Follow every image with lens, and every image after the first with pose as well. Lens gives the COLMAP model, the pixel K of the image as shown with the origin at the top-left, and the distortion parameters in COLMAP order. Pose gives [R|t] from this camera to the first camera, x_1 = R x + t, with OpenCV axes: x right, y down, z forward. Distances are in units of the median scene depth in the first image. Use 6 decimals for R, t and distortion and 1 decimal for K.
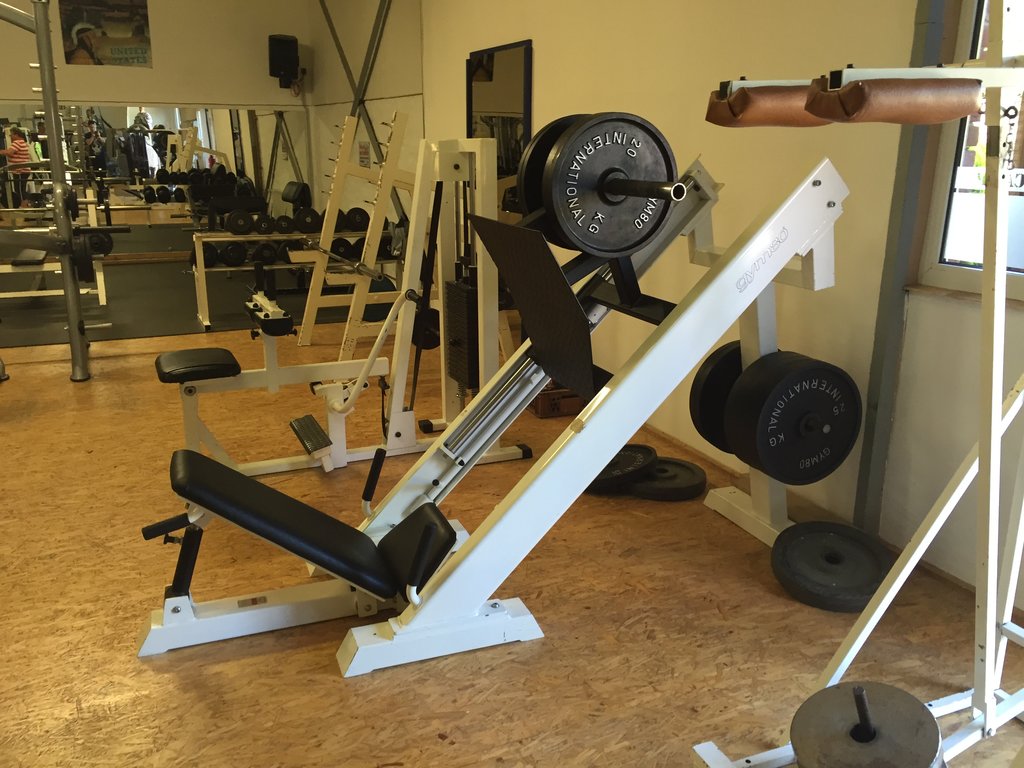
lens RADIAL K [[875.9, 0, 512.0], [0, 875.9, 384.0], [0, 0, 1]] dist [0.100820, -0.140795]
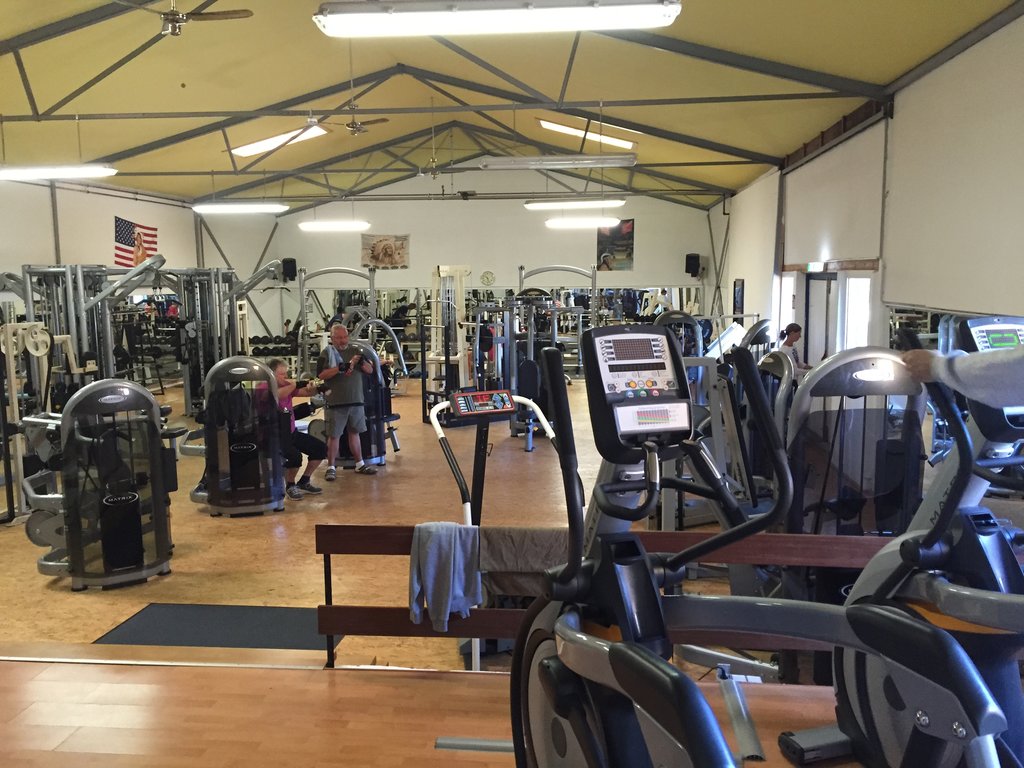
lens RADIAL K [[855.9, 0, 512.0], [0, 855.9, 384.0], [0, 0, 1]] dist [0.016181, -0.082115]
pose [[0.868352, 0.044766, -0.493925, 0.389179], [-0.116142, 0.986579, -0.114769, 0.195096], [0.482158, 0.157025, 0.861897, -0.910265]]
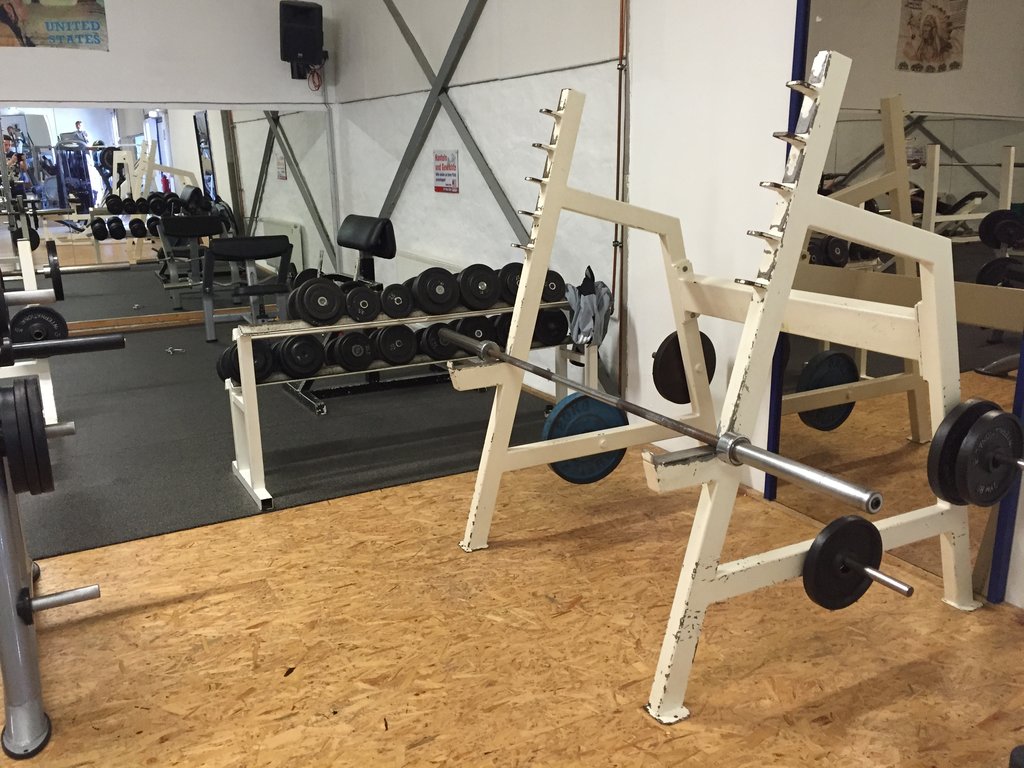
lens RADIAL K [[871.0, 0, 513.7], [0, 871.0, 387.4], [0, 0, 1]] dist [0.082024, -0.111732]
pose [[0.996984, -0.038528, 0.067374, -0.151438], [0.039015, 0.999221, -0.005923, -0.081821], [-0.067094, 0.008534, 0.997710, 0.309151]]
